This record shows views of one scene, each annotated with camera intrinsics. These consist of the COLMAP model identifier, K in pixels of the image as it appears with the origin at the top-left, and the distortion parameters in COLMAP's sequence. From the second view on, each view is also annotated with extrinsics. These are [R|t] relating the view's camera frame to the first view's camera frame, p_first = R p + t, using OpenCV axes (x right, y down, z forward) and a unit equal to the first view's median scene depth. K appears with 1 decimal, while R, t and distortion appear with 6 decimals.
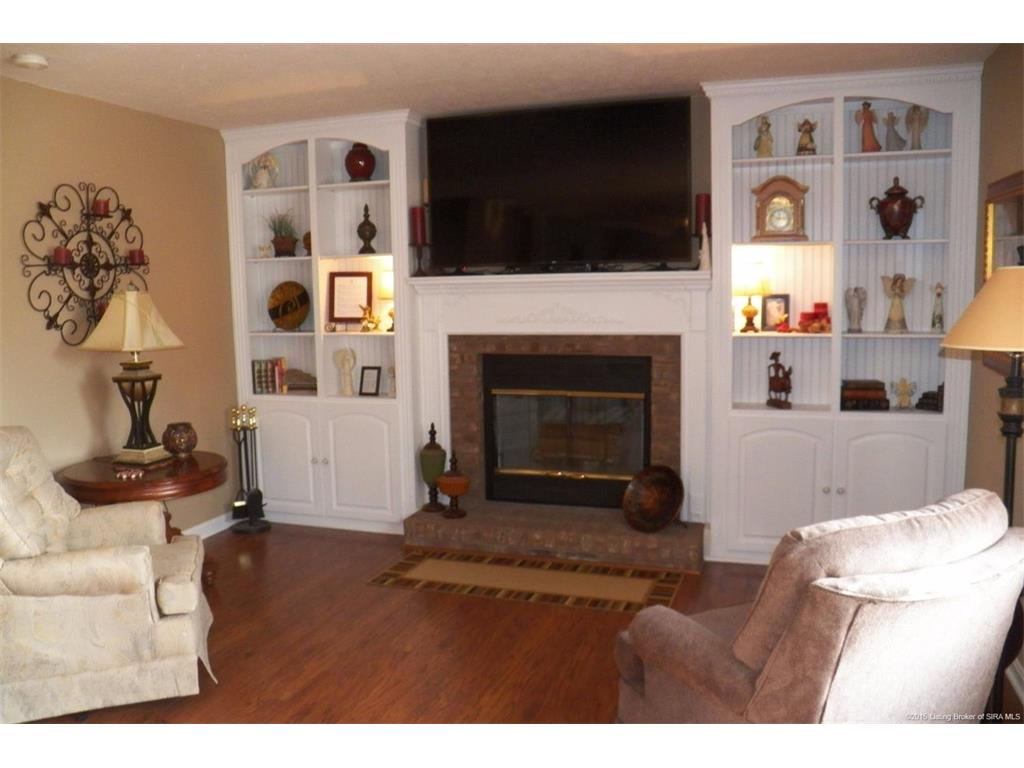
lens RADIAL K [[843.5, 0, 492.6], [0, 843.5, 386.9], [0, 0, 1]] dist [-0.145098, 0.105870]
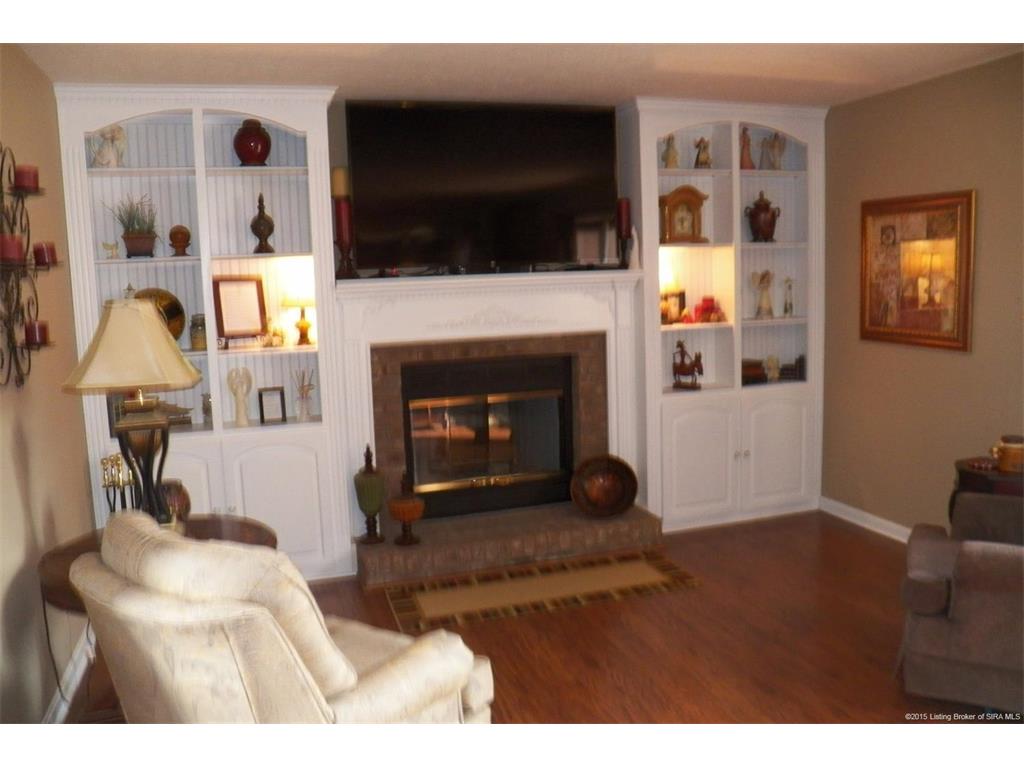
lens RADIAL K [[843.5, 0, 492.6], [0, 843.5, 386.9], [0, 0, 1]] dist [-0.145098, 0.105870]
pose [[0.800207, -0.088035, 0.593227, -0.487751], [0.090878, 0.995544, 0.025154, -0.028447], [-0.592798, 0.033783, 0.804642, 0.211365]]
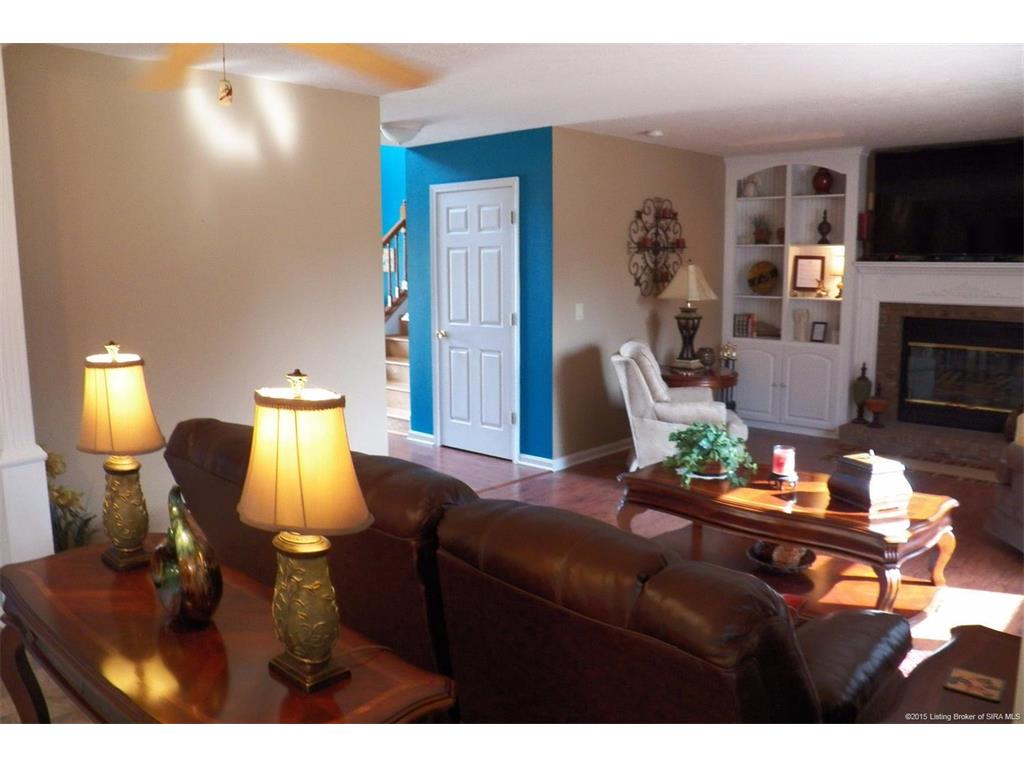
lens RADIAL K [[843.5, 0, 492.6], [0, 843.5, 386.9], [0, 0, 1]] dist [-0.145098, 0.105870]
pose [[0.911377, 0.076337, -0.404431, -0.079605], [-0.063184, 0.996951, 0.045794, 0.061119], [0.406693, -0.016182, 0.913421, -0.559470]]
